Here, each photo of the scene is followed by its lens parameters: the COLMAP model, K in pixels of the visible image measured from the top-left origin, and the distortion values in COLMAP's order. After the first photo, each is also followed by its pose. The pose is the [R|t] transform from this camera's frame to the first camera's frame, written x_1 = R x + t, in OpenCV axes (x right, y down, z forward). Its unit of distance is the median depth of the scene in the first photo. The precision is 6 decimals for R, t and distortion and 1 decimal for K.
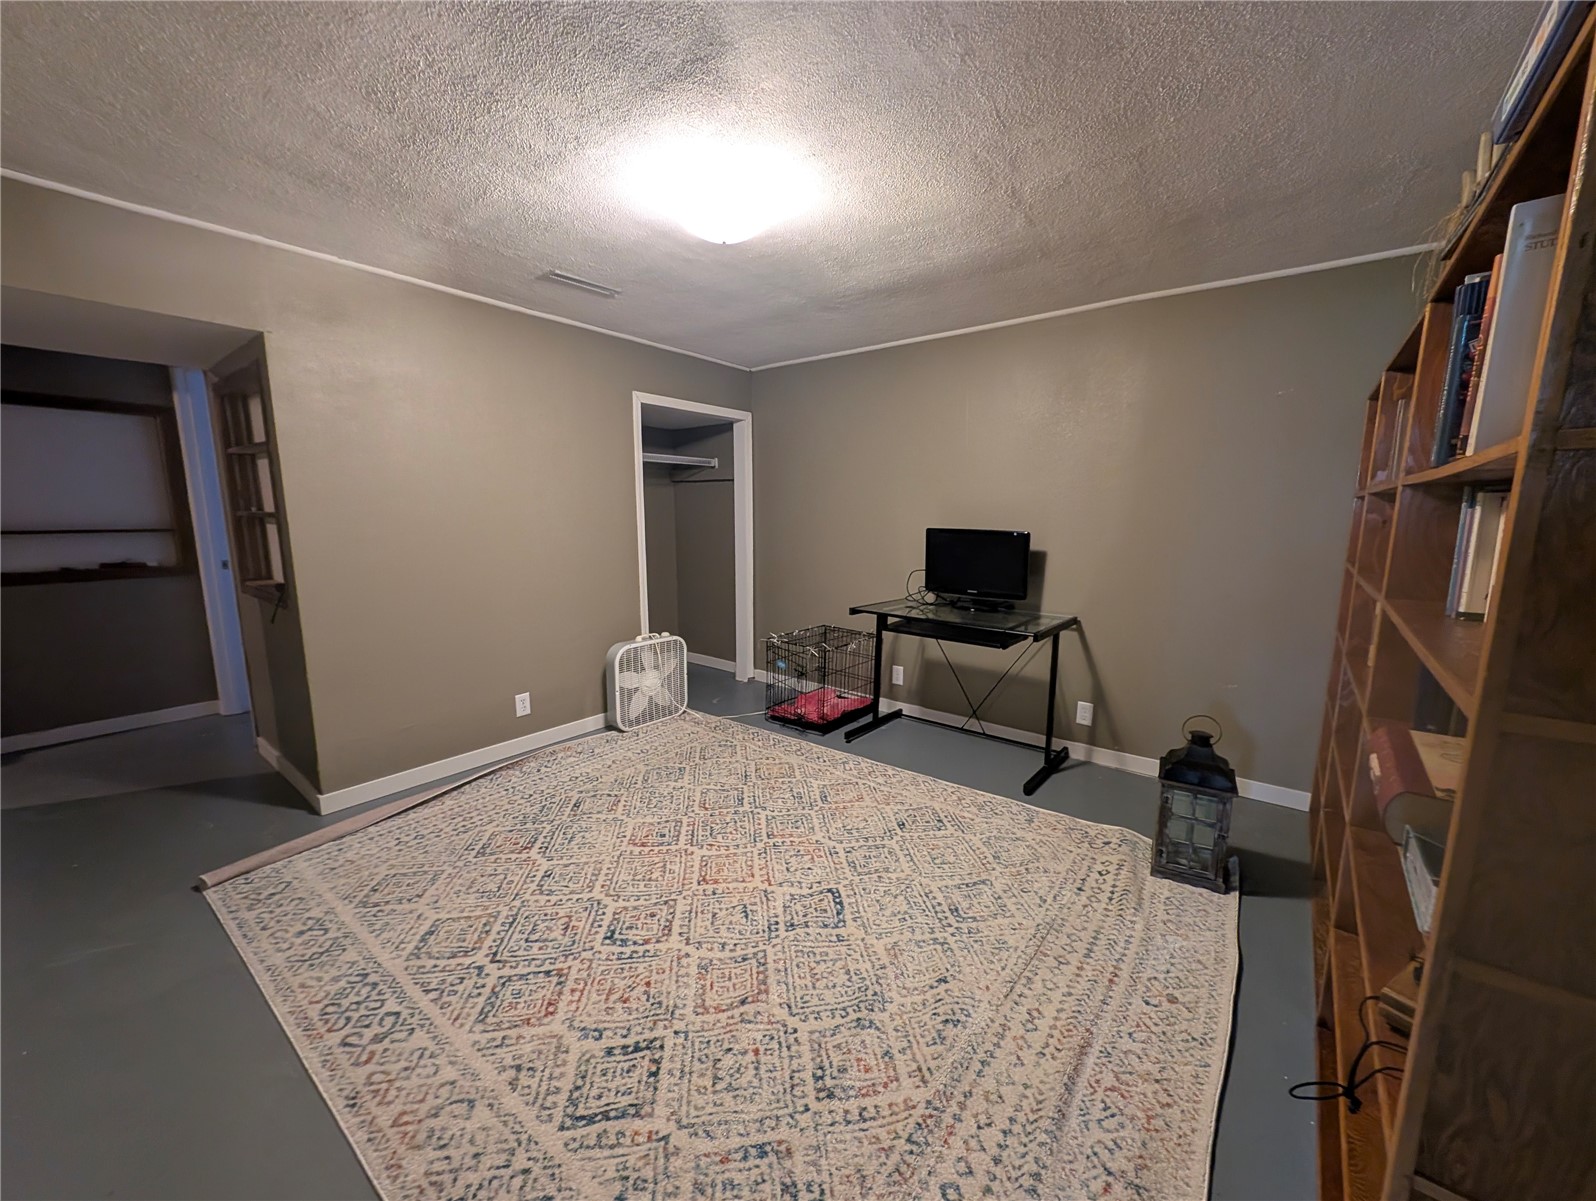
lens RADIAL K [[603.0, 0, 797.1], [0, 603.0, 609.2], [0, 0, 1]] dist [0.004076, -0.000135]
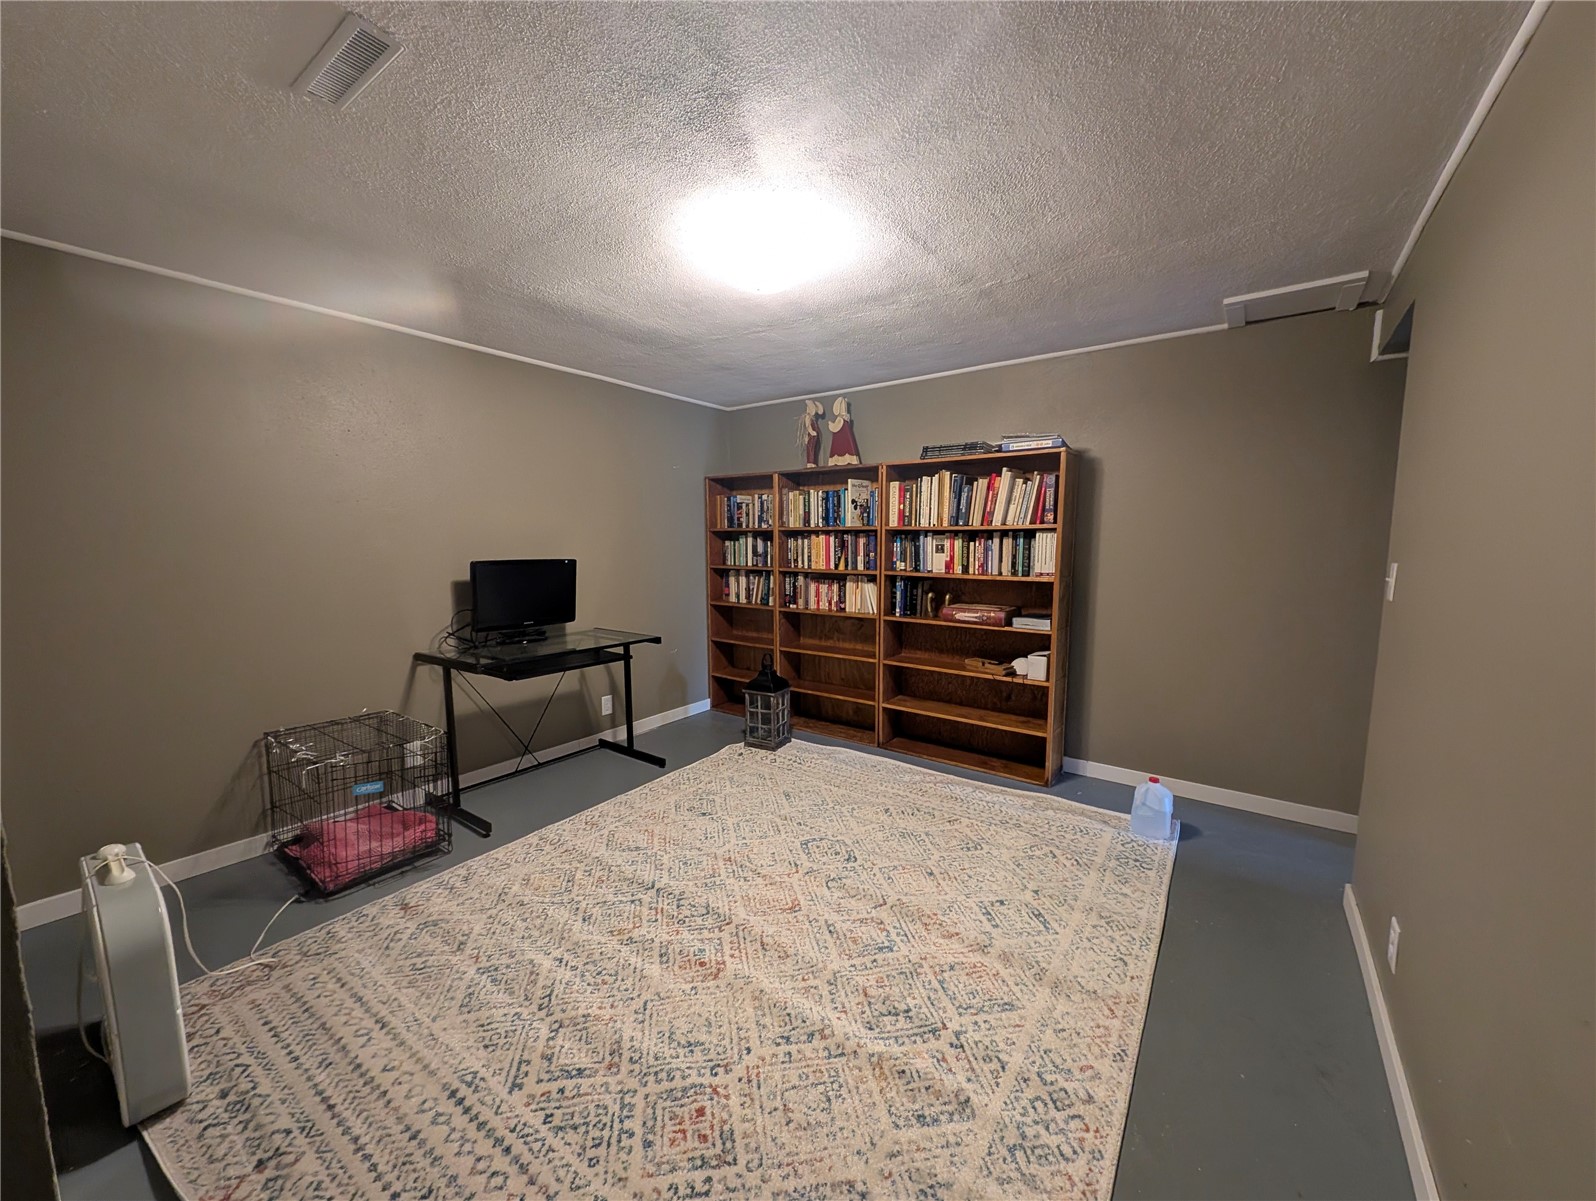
lens RADIAL K [[603.0, 0, 797.1], [0, 603.0, 609.2], [0, 0, 1]] dist [0.004076, -0.000135]
pose [[-0.024462, -0.125414, 0.991803, -0.729697], [0.163502, 0.978239, 0.127732, -0.111470], [-0.986240, 0.165286, -0.003425, 0.610461]]
